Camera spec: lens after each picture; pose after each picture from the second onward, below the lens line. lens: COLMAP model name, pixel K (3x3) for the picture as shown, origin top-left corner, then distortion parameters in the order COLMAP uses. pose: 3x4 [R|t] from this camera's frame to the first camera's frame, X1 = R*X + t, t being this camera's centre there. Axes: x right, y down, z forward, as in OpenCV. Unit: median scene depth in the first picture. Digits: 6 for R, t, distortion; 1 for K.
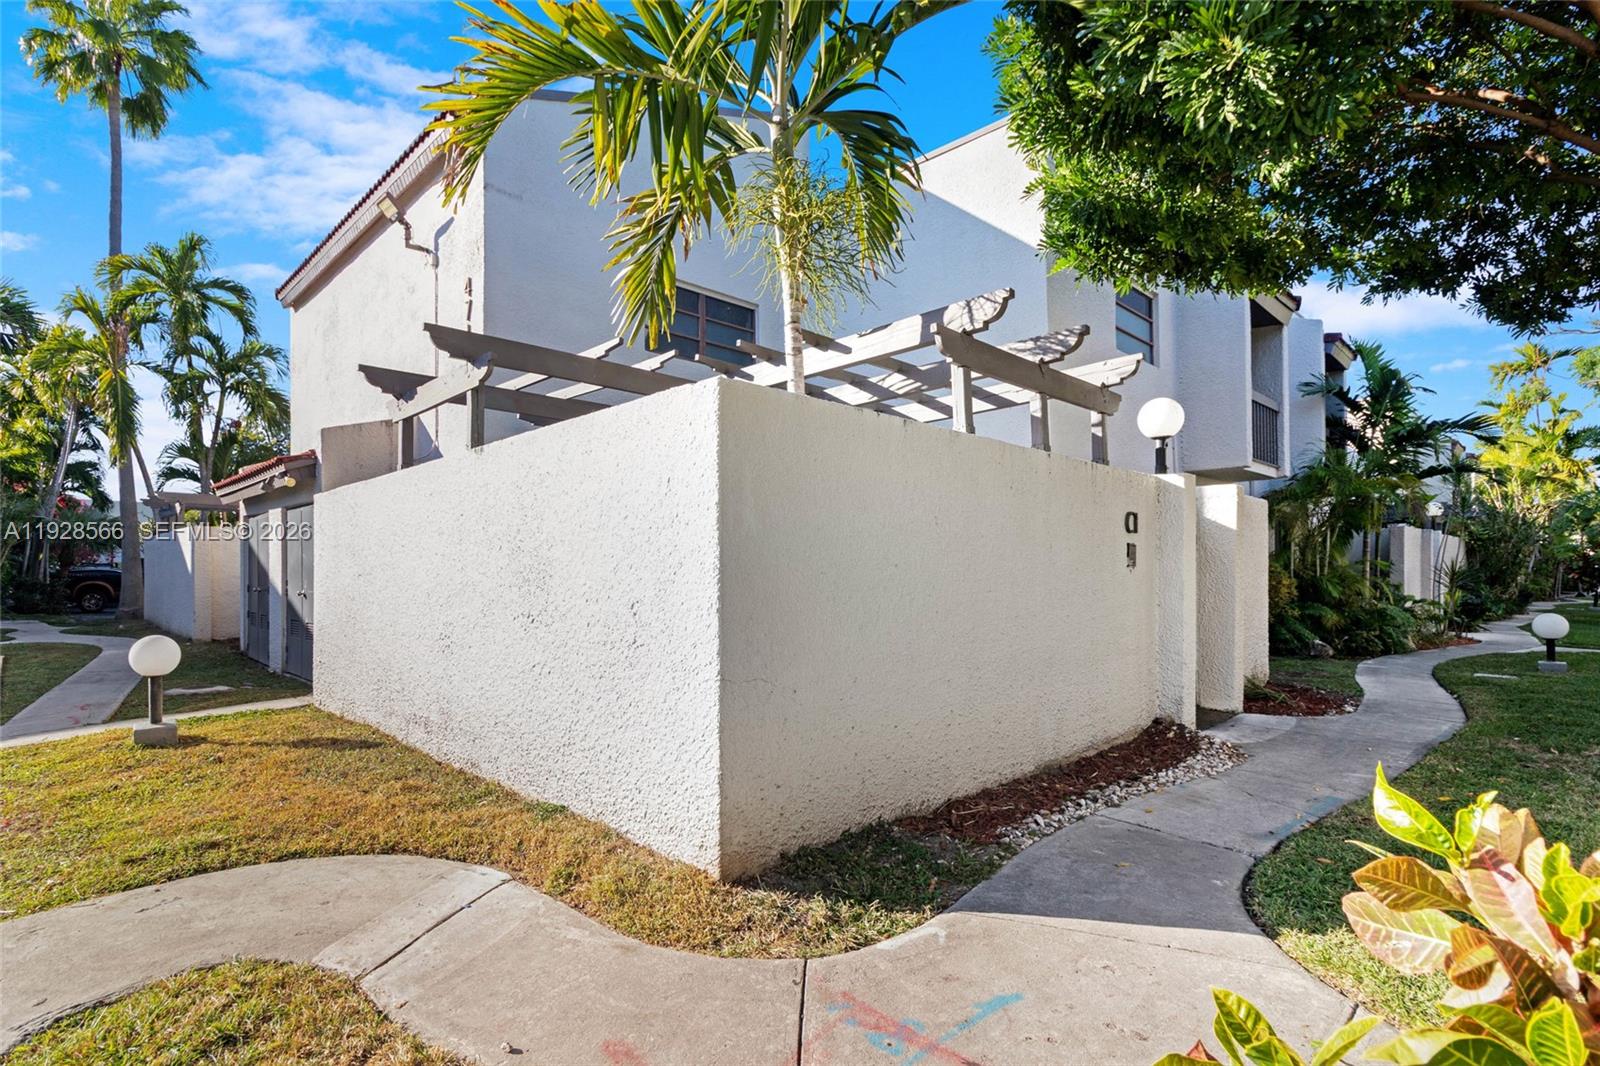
lens RADIAL K [[745.6, 0, 794.9], [0, 745.6, 565.5], [0, 0, 1]] dist [0.001006, 0.000601]
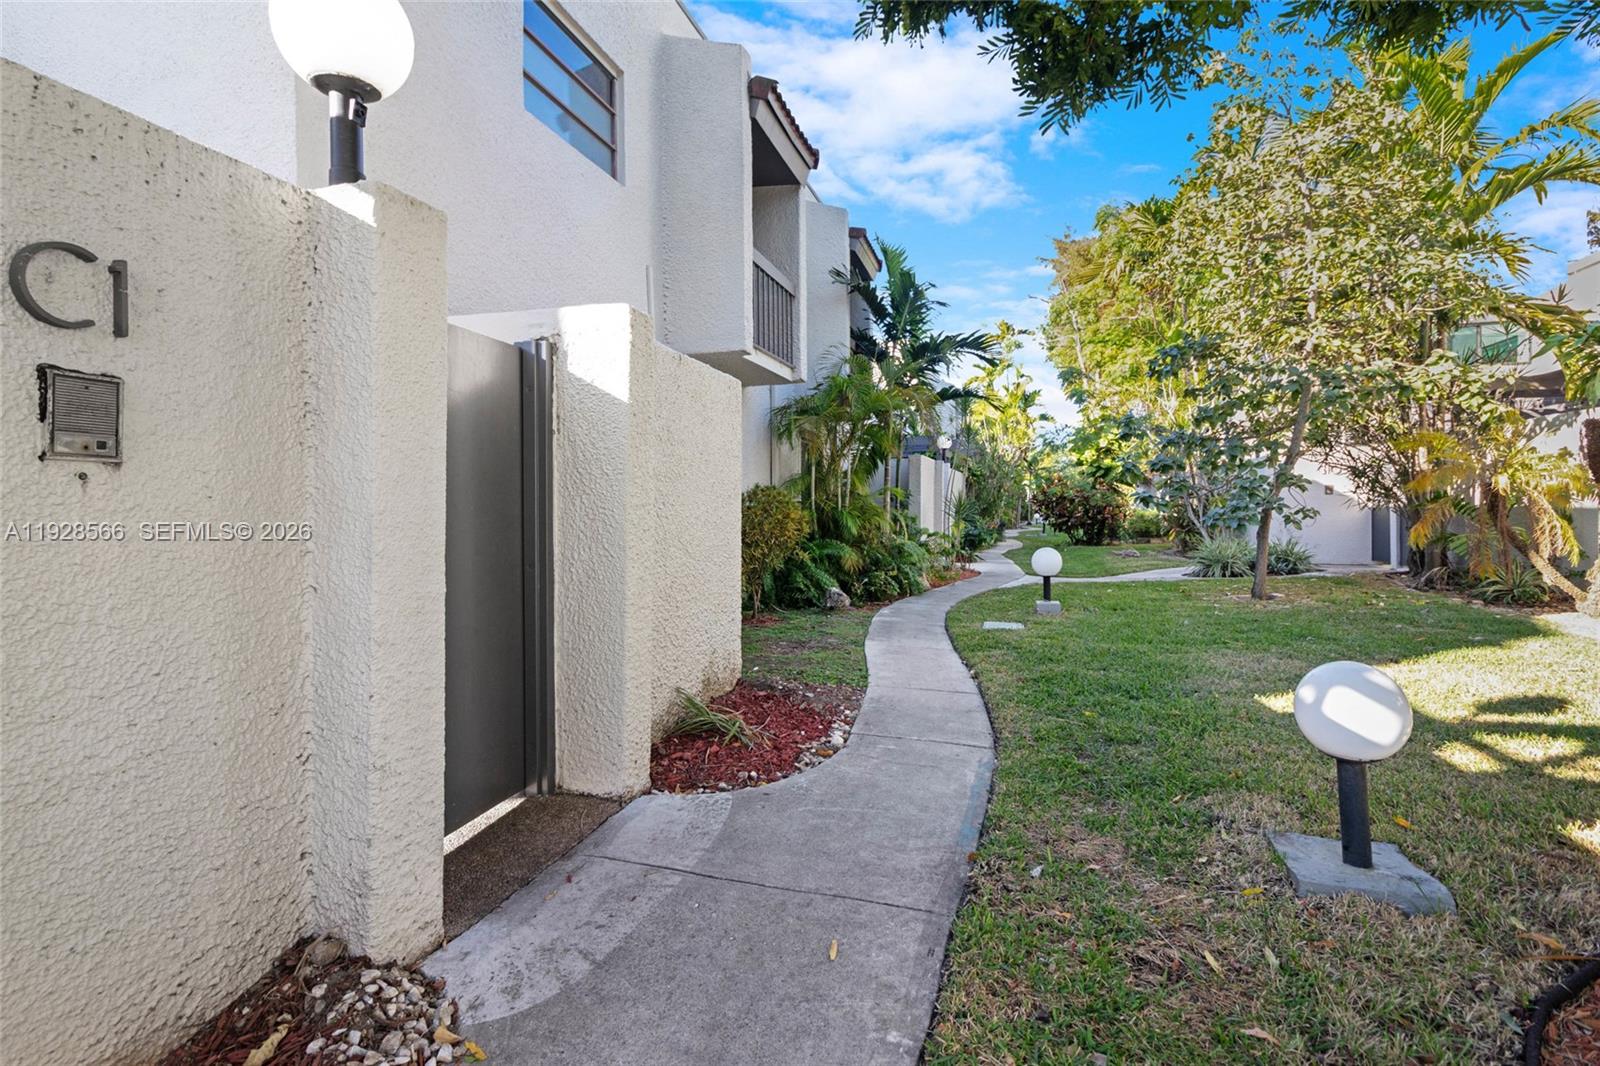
lens RADIAL K [[786.6, 0, 800.0], [0, 786.6, 533.0], [0, 0, 1]] dist [0.012242, 0.000460]
pose [[0.862558, -0.020982, 0.505522, 0.213593], [0.000514, 0.999176, 0.040594, 0.006419], [-0.505957, -0.034755, 0.861858, 0.256937]]
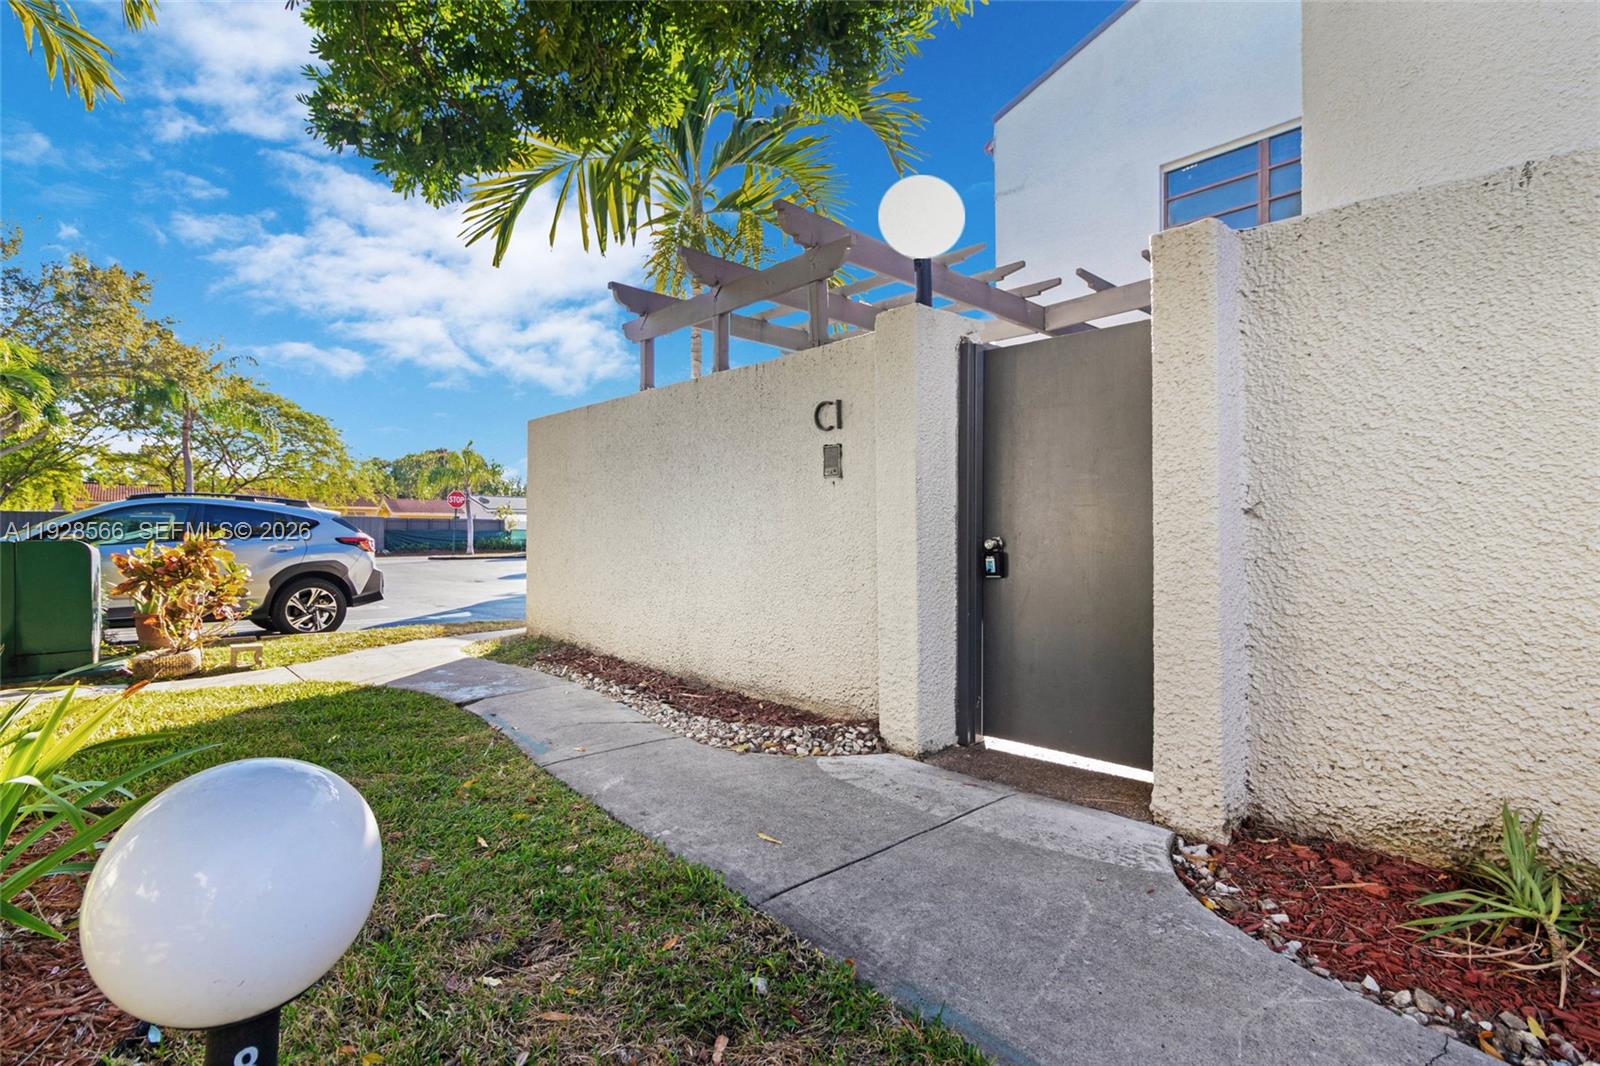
lens RADIAL K [[786.6, 0, 800.0], [0, 786.6, 533.0], [0, 0, 1]] dist [0.012242, 0.000460]
pose [[-0.042343, -0.001132, -0.999102, 0.492999], [0.011347, 0.999934, -0.001614, 0.023233], [0.999039, -0.011405, -0.042328, 0.406230]]
